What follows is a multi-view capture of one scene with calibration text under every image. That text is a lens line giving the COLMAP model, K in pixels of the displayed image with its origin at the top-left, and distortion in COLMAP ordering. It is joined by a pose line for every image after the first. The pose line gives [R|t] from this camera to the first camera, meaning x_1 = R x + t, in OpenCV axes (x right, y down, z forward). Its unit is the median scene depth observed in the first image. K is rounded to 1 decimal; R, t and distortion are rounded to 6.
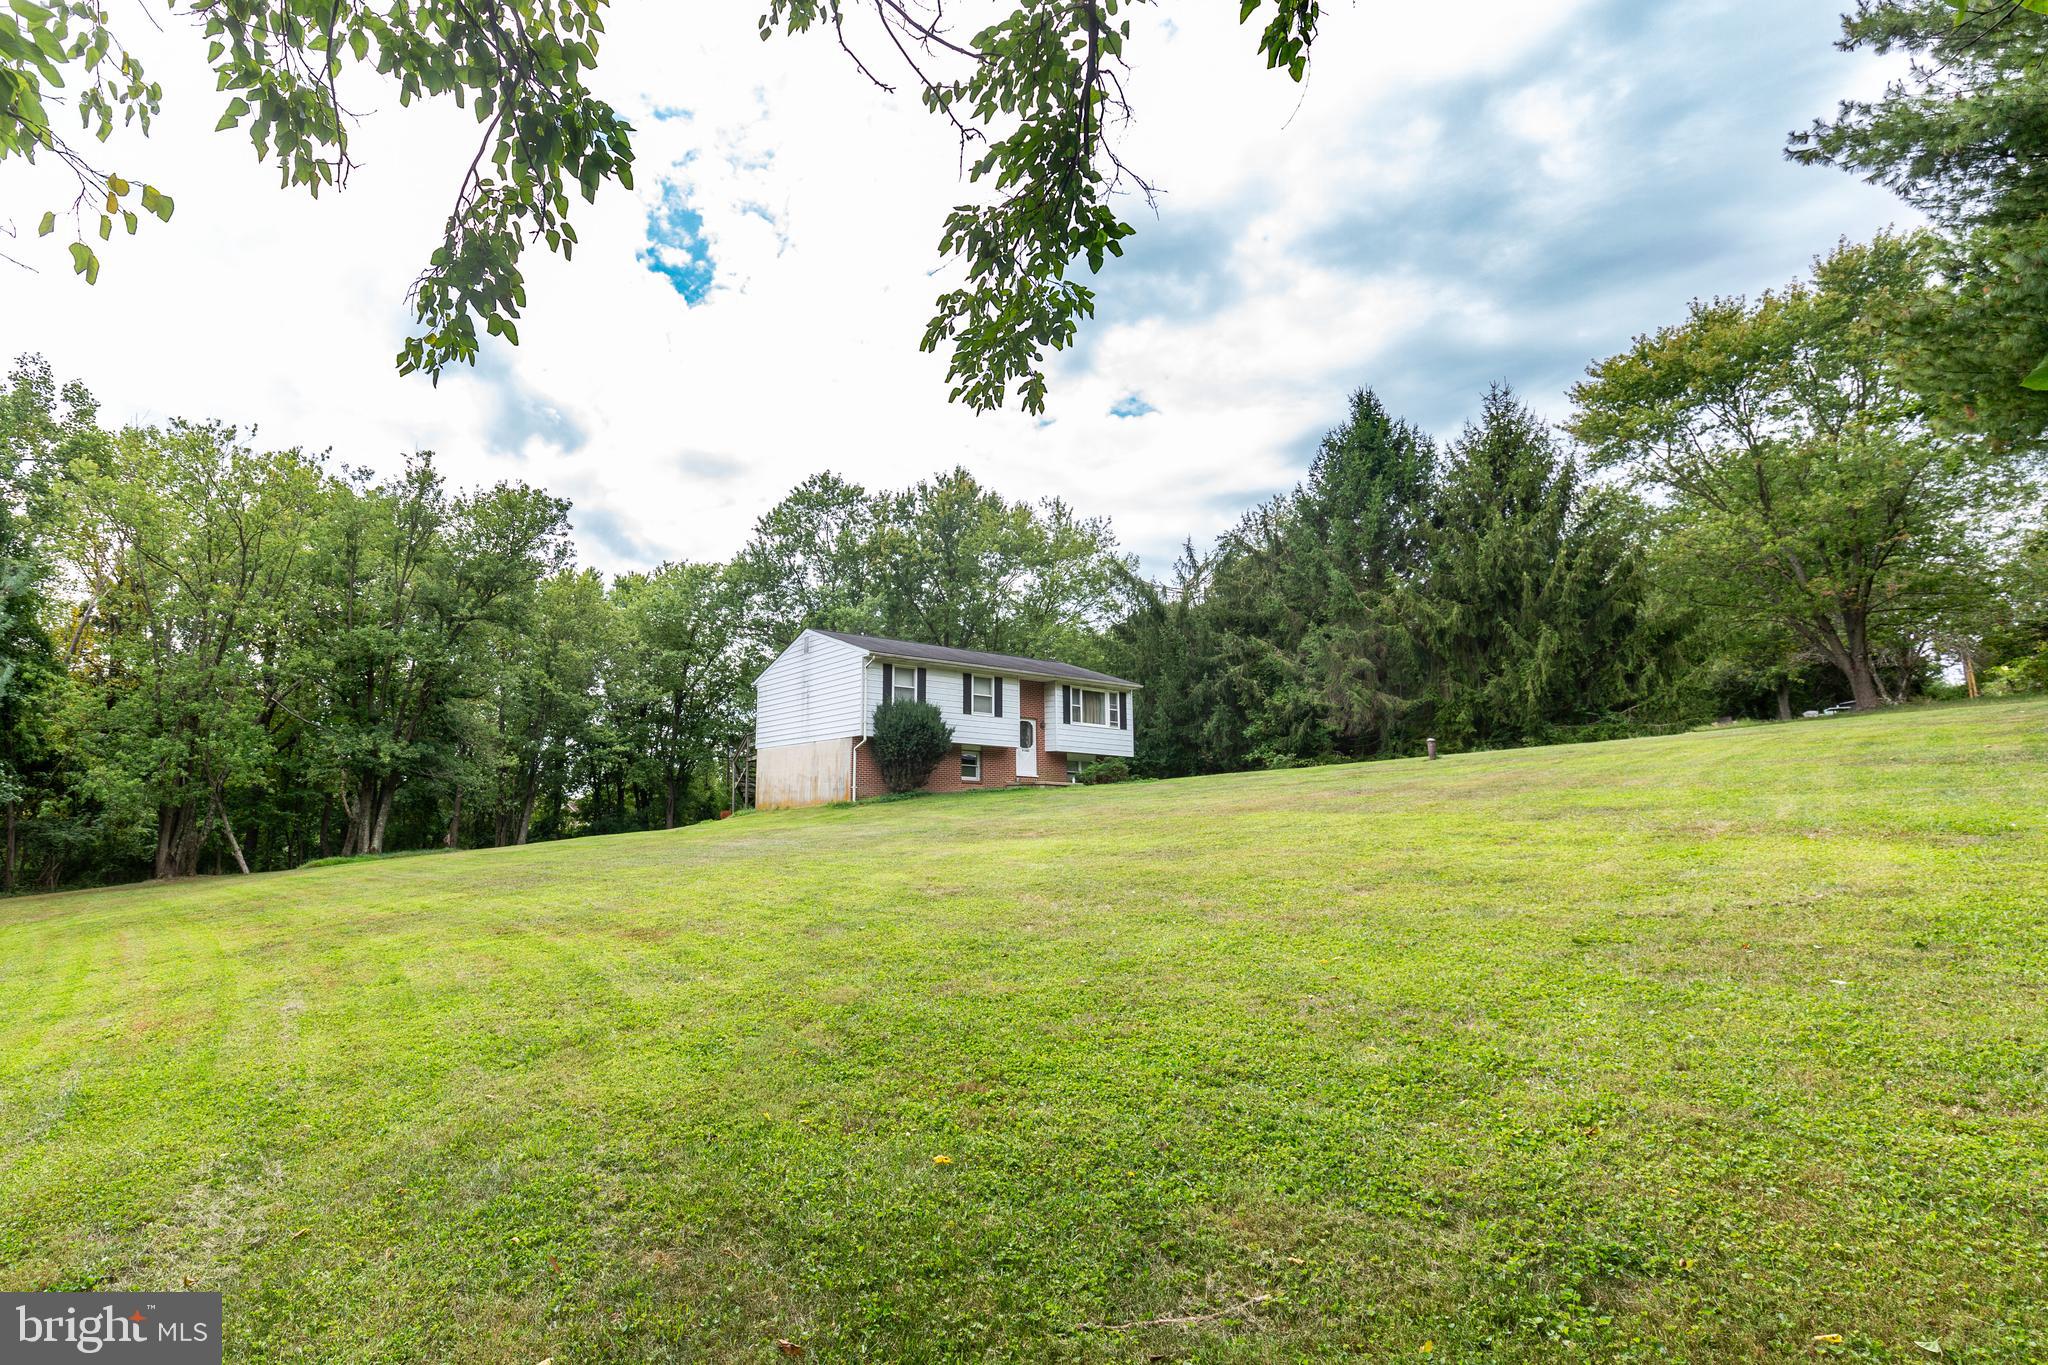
lens RADIAL K [[987.9, 0, 806.9], [0, 987.9, 683.5], [0, 0, 1]] dist [0.000621, 0.000009]
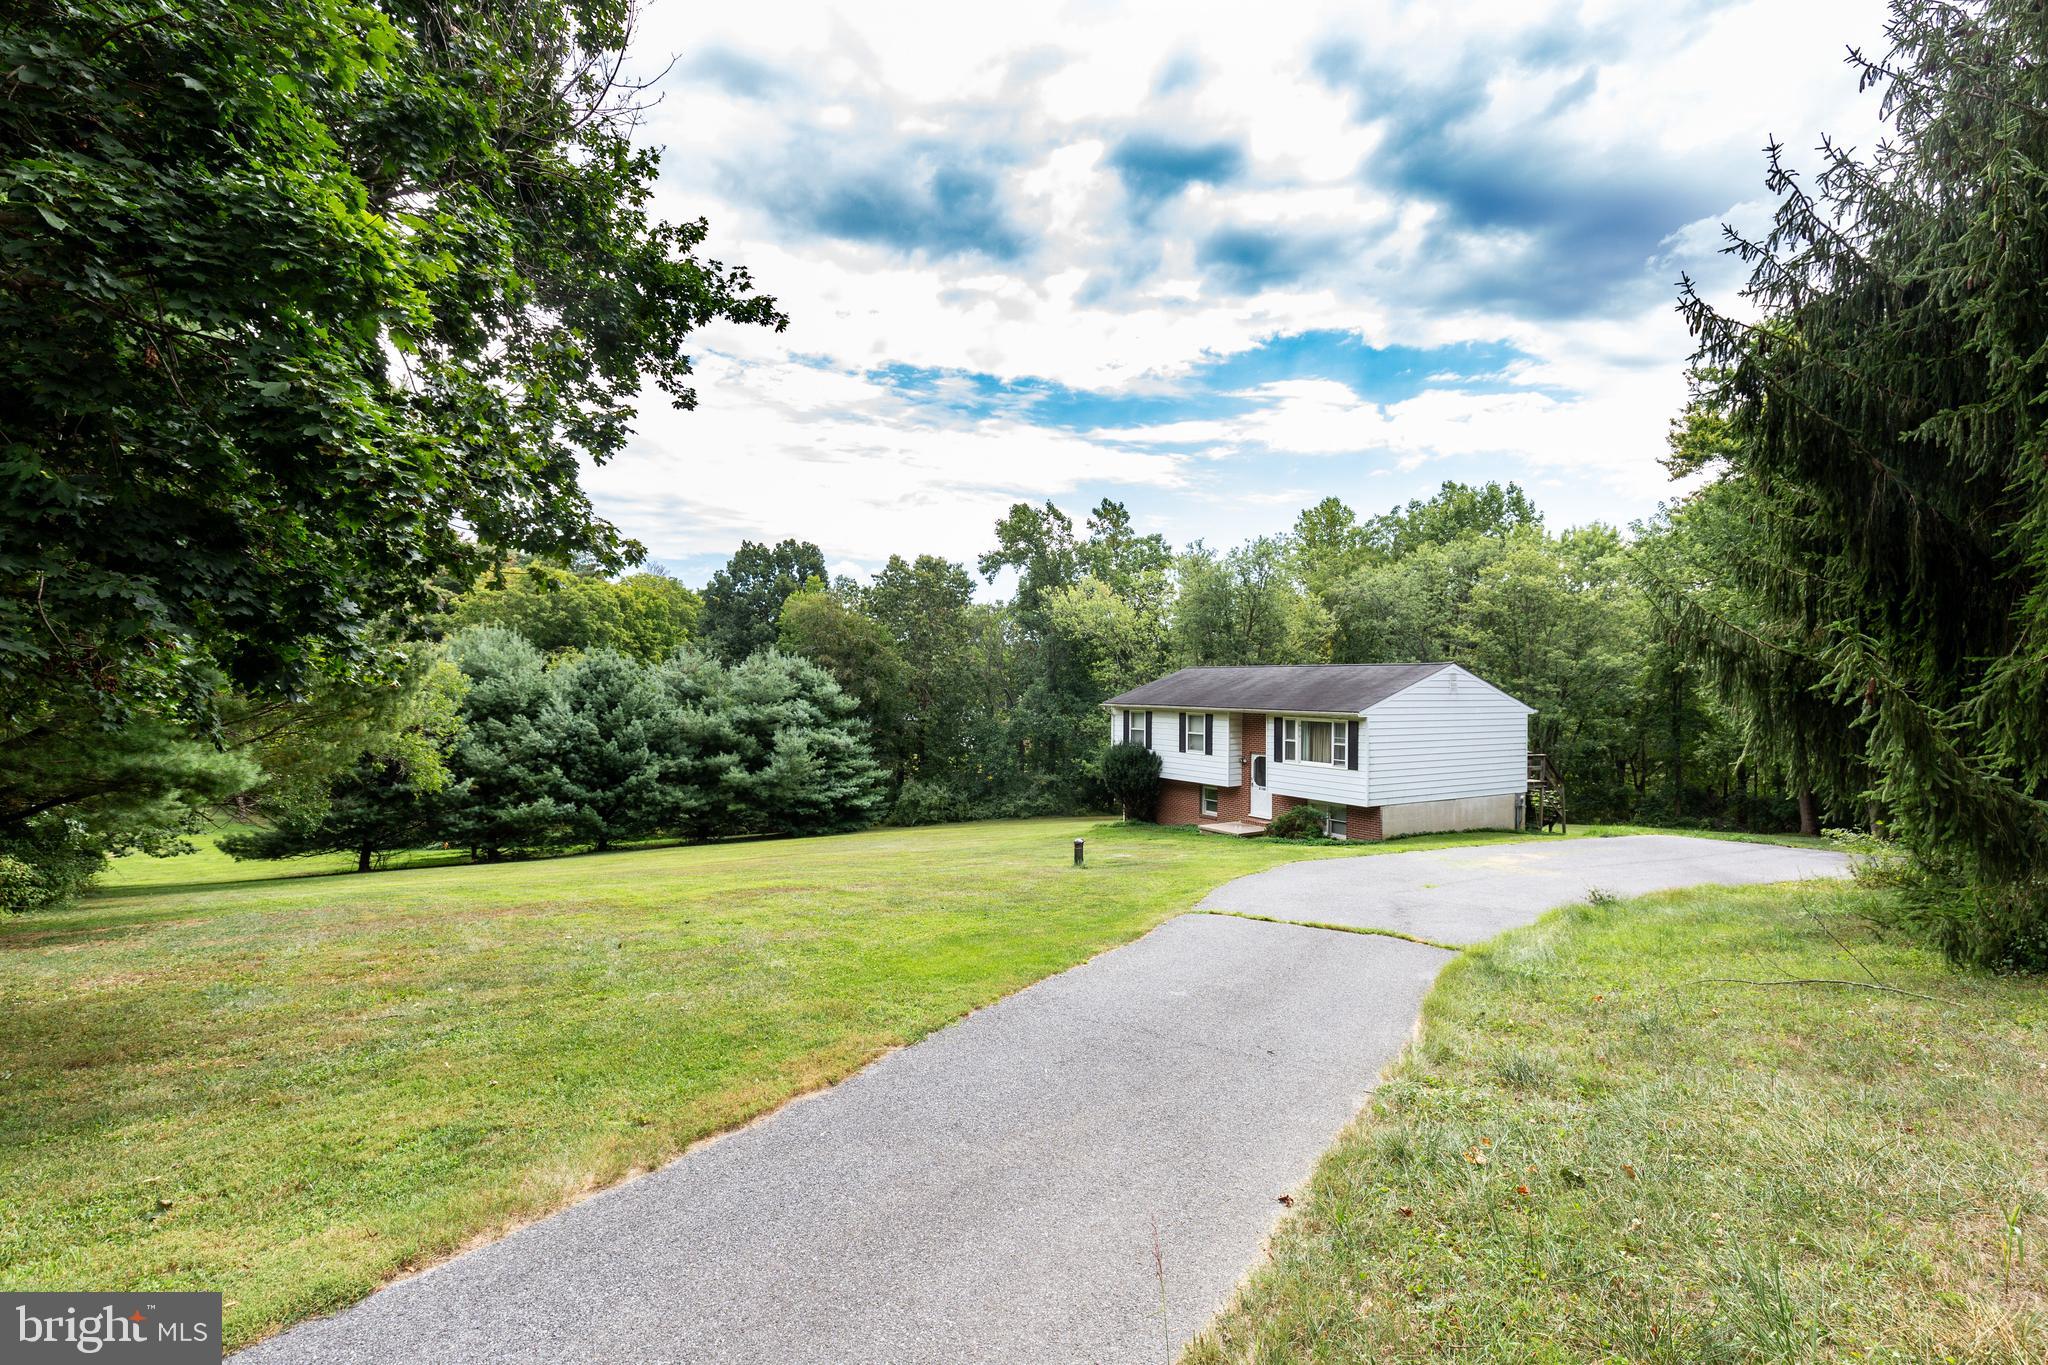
lens RADIAL K [[927.5, 0, 1024.0], [0, 927.5, 682.5], [0, 0, 1]] dist [0.001578, 0.000027]
pose [[0.049904, -0.026869, -0.998393, 1.059185], [0.135005, 0.990645, -0.019912, -0.042105], [0.989587, -0.133794, 0.053065, 0.742812]]
